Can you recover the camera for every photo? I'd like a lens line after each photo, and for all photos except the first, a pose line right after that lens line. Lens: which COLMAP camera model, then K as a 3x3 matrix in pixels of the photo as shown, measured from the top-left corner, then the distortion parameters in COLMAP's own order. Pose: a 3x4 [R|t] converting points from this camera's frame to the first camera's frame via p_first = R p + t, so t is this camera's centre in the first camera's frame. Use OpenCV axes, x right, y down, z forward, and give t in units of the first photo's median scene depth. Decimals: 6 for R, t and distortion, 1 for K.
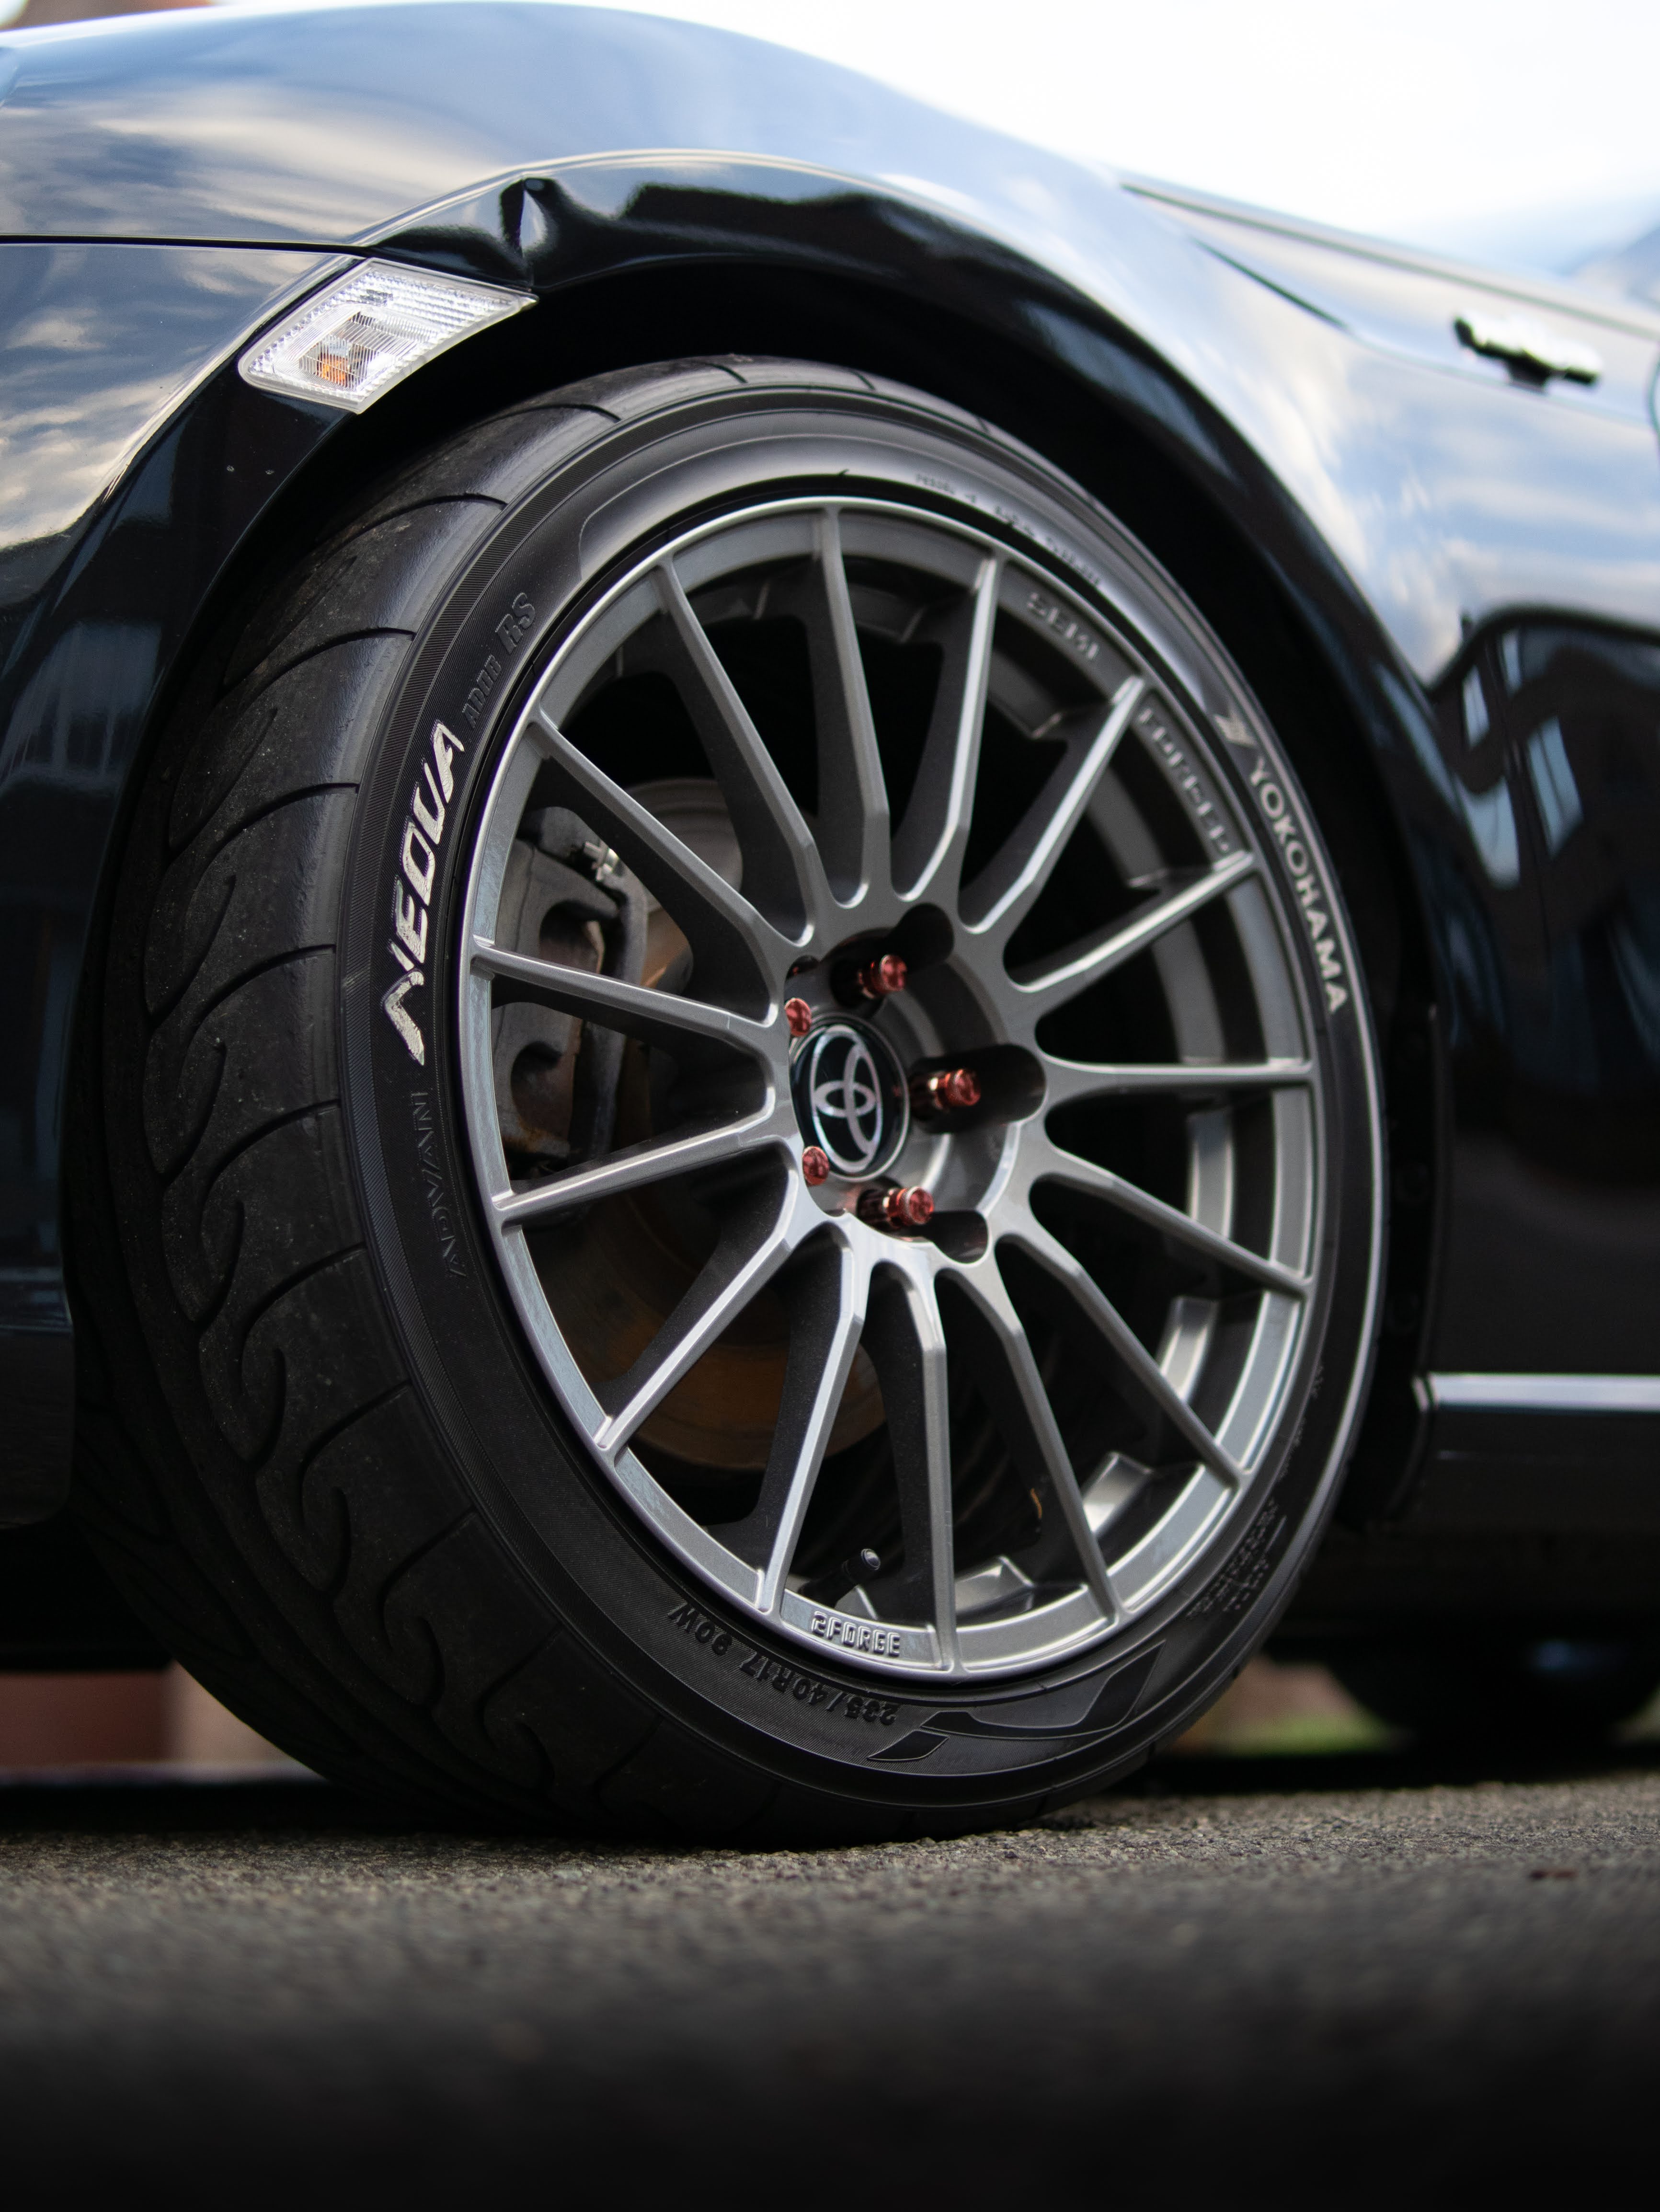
lens RADIAL K [[3509.1, 0, 830.0], [0, 3509.1, 1106.0], [0, 0, 1]] dist [-0.178782, -0.215824]
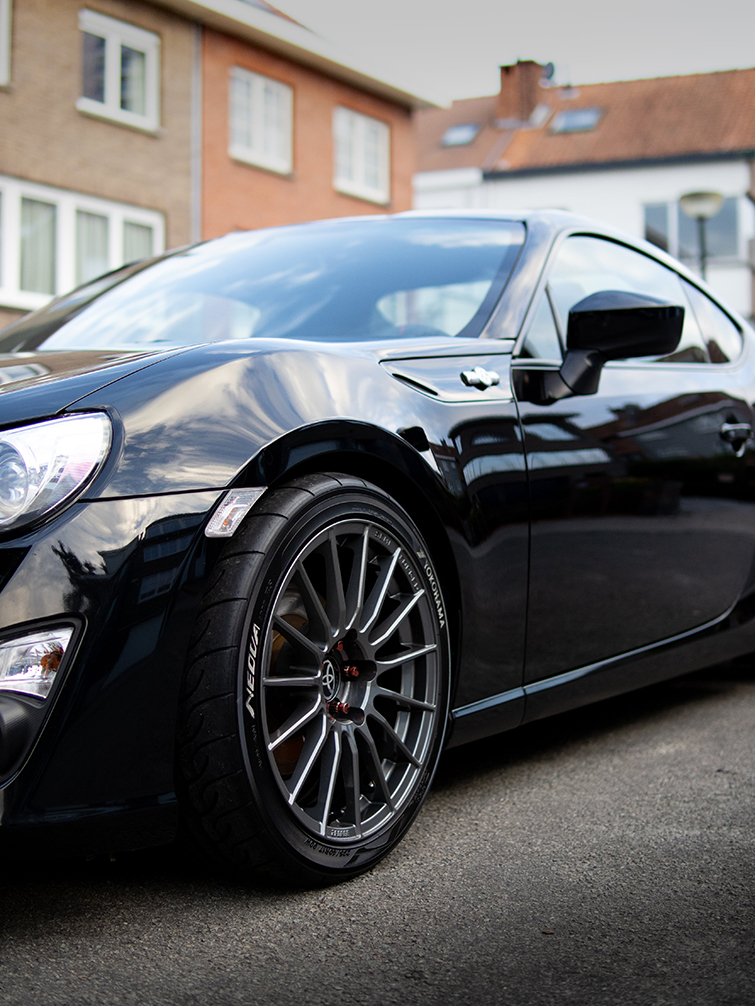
lens RADIAL K [[1596.1, 0, 377.5], [0, 1596.1, 503.0], [0, 0, 1]] dist [-0.178782, -0.215824]
pose [[0.959408, -0.007145, 0.281933, -0.408803], [-0.050558, 0.979127, 0.196861, -0.507971], [-0.277454, -0.203124, 0.939021, -0.529677]]
